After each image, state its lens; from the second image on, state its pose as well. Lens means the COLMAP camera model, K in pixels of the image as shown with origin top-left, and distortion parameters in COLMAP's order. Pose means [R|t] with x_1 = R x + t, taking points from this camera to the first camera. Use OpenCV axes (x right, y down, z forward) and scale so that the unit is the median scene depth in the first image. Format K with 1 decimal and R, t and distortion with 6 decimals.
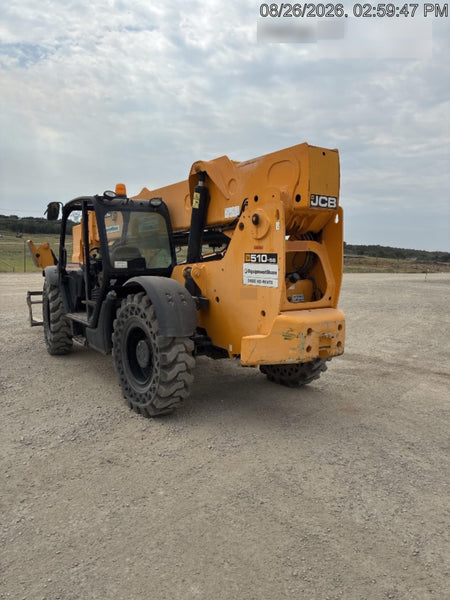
lens RADIAL K [[453.4, 0, 225.0], [0, 453.4, 300.0], [0, 0, 1]] dist [0.074122, -0.092865]
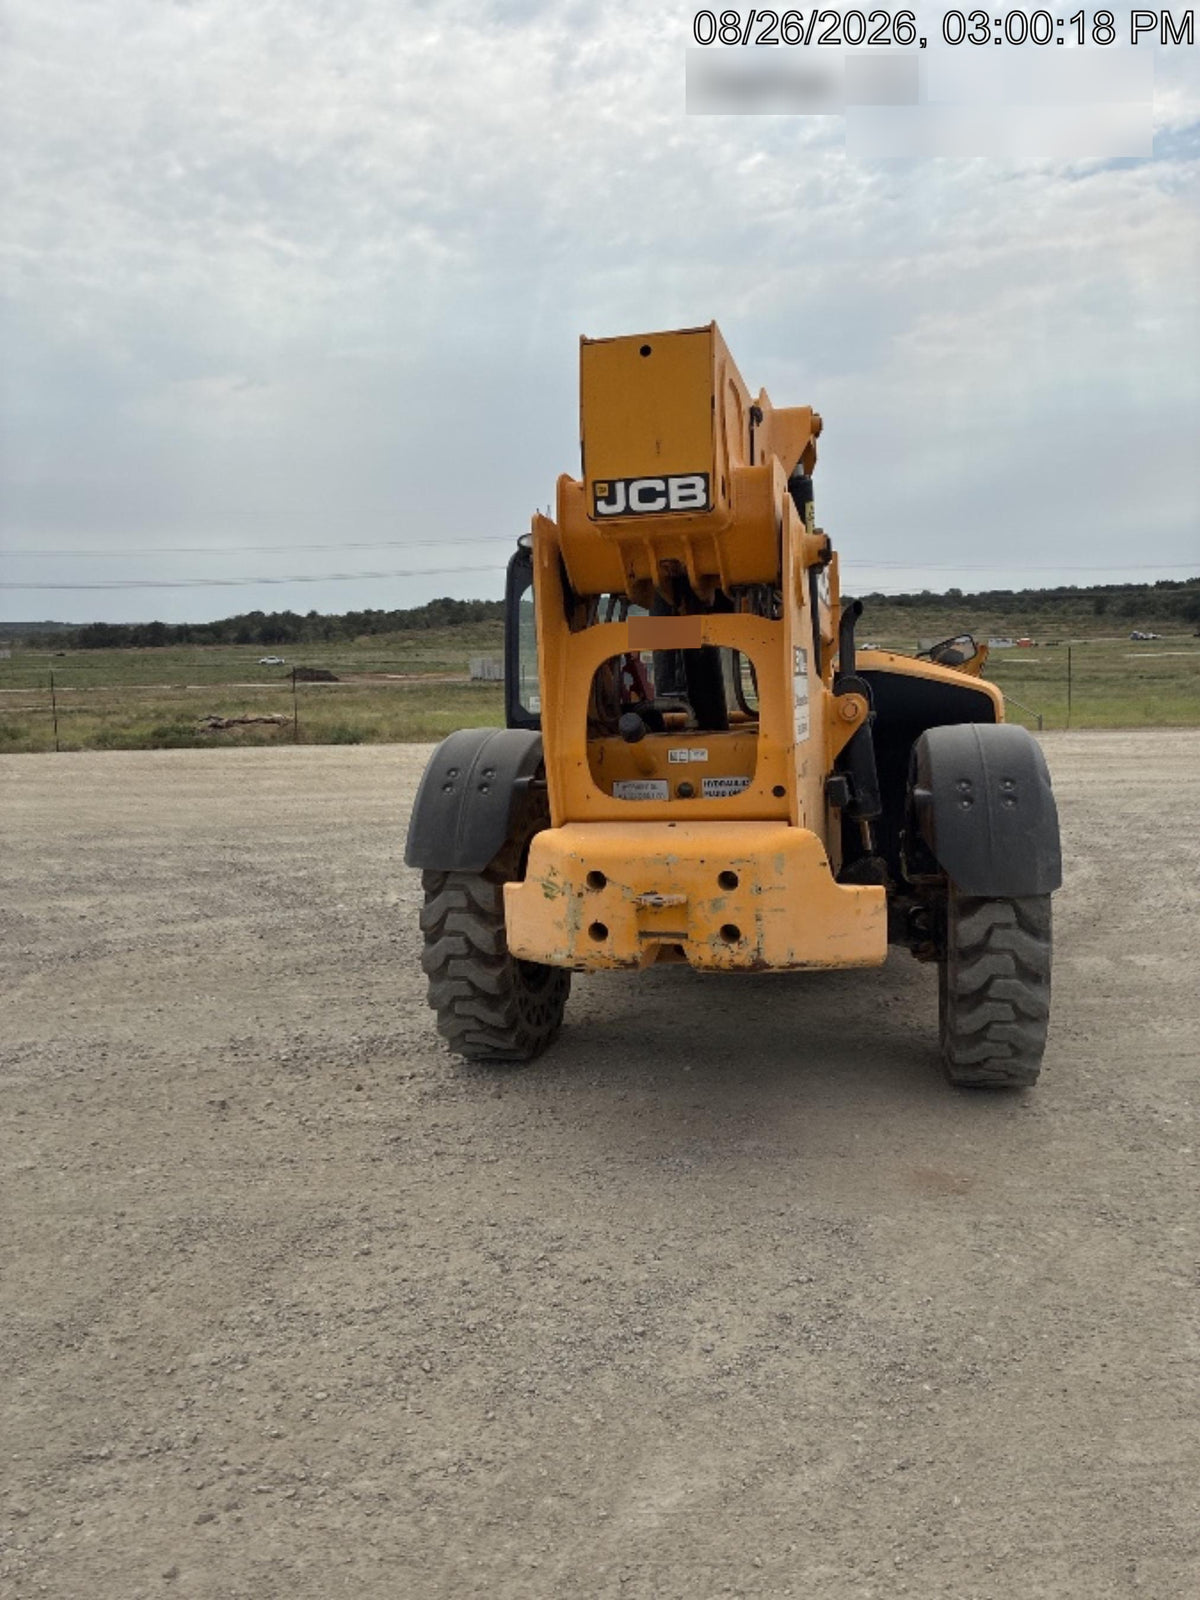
lens RADIAL K [[1209.0, 0, 600.0], [0, 1209.0, 800.0], [0, 0, 1]] dist [0.074122, -0.092865]
pose [[0.642990, 0.033239, -0.765153, 0.705561], [-0.037925, 0.999214, 0.011537, -0.002202], [0.764935, 0.021600, 0.643745, 0.328248]]
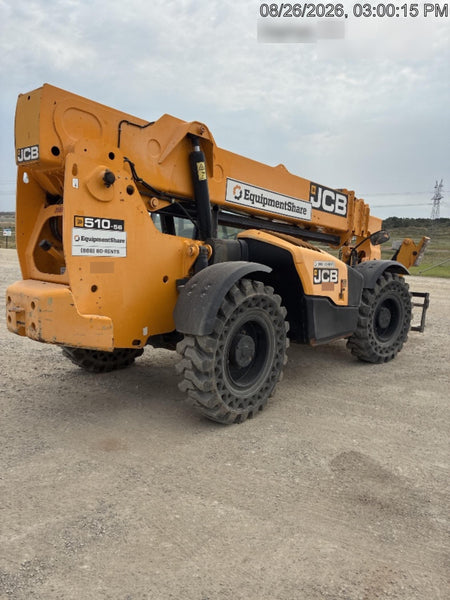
lens RADIAL K [[452.0, 0, 229.8], [0, 452.0, 298.2], [0, 0, 1]] dist [0.081049, -0.099277]
pose [[0.207662, 0.100201, -0.973055, 0.938289], [-0.143311, 0.987123, 0.071066, -0.050731], [0.967646, 0.124692, 0.219348, 0.976406]]
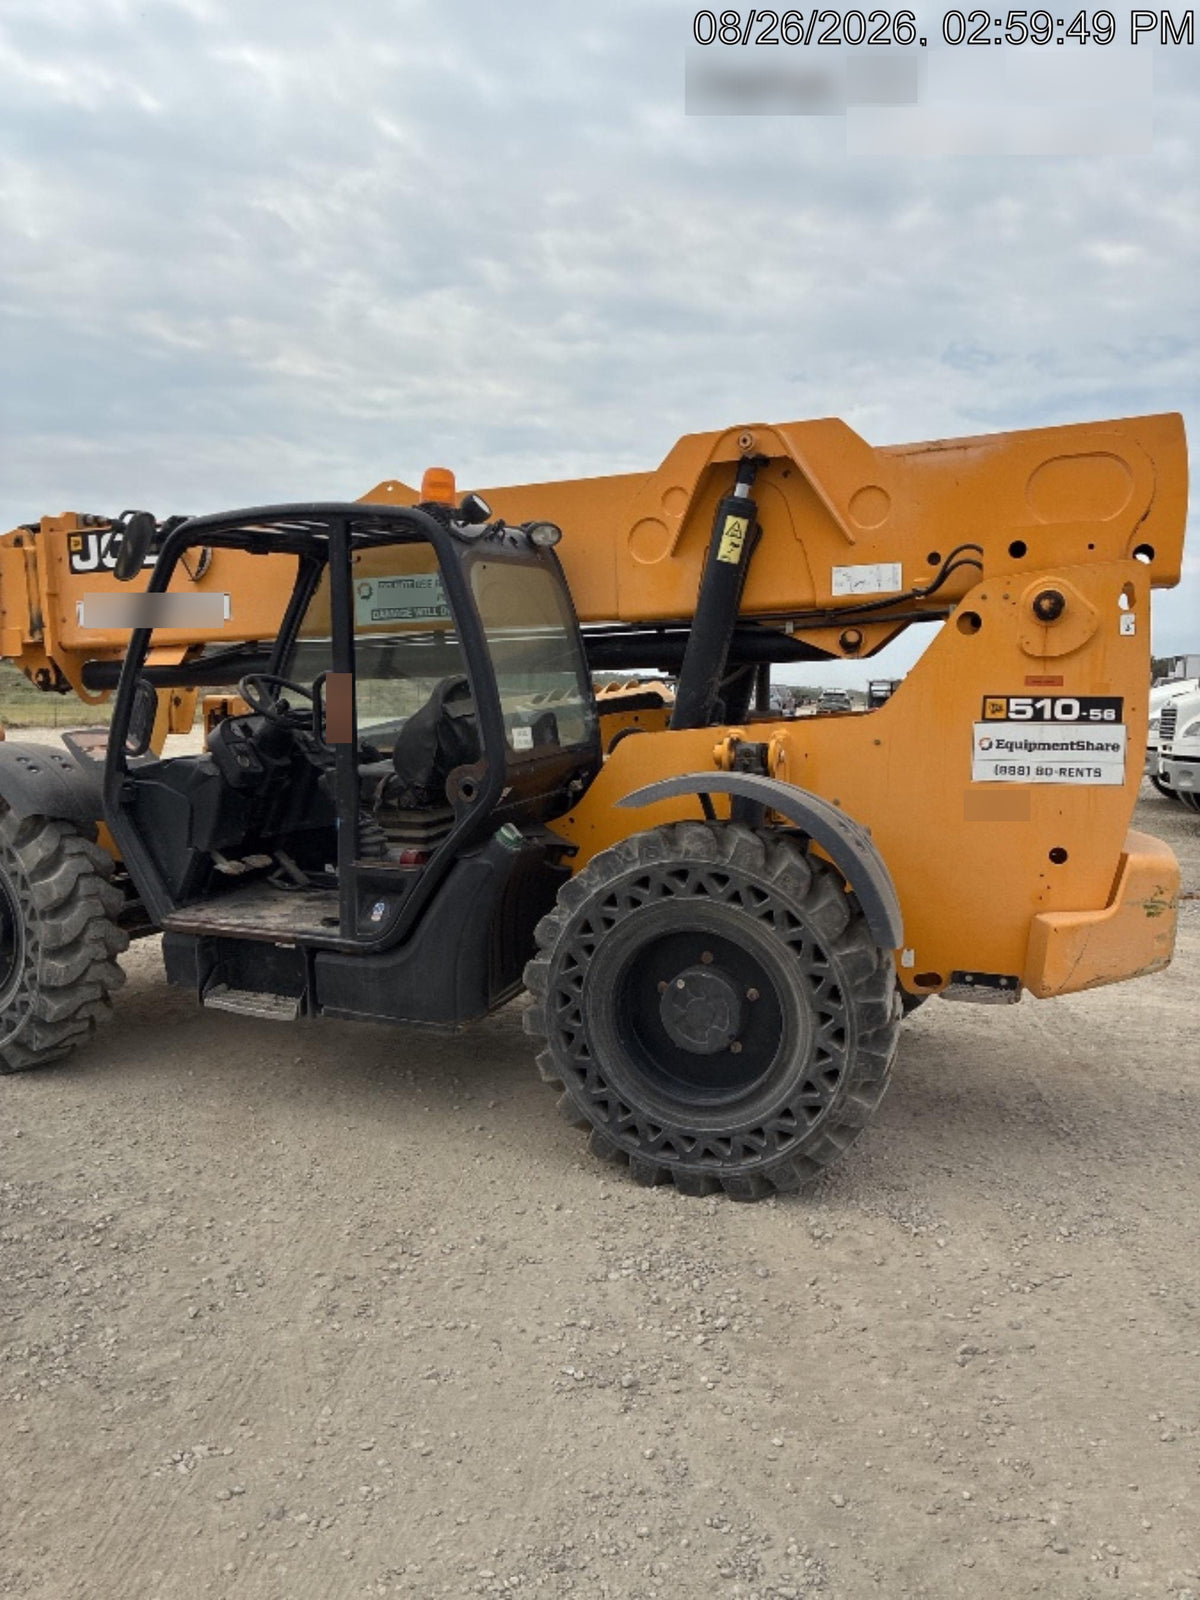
lens RADIAL K [[1213.8, 0, 604.8], [0, 1213.8, 822.2], [0, 0, 1]] dist [0.074204, -0.085285]
pose [[0.839940, -0.075431, 0.537411, -0.650737], [0.060859, 0.997139, 0.044839, -0.055448], [-0.539256, -0.004956, 0.842128, 0.285859]]
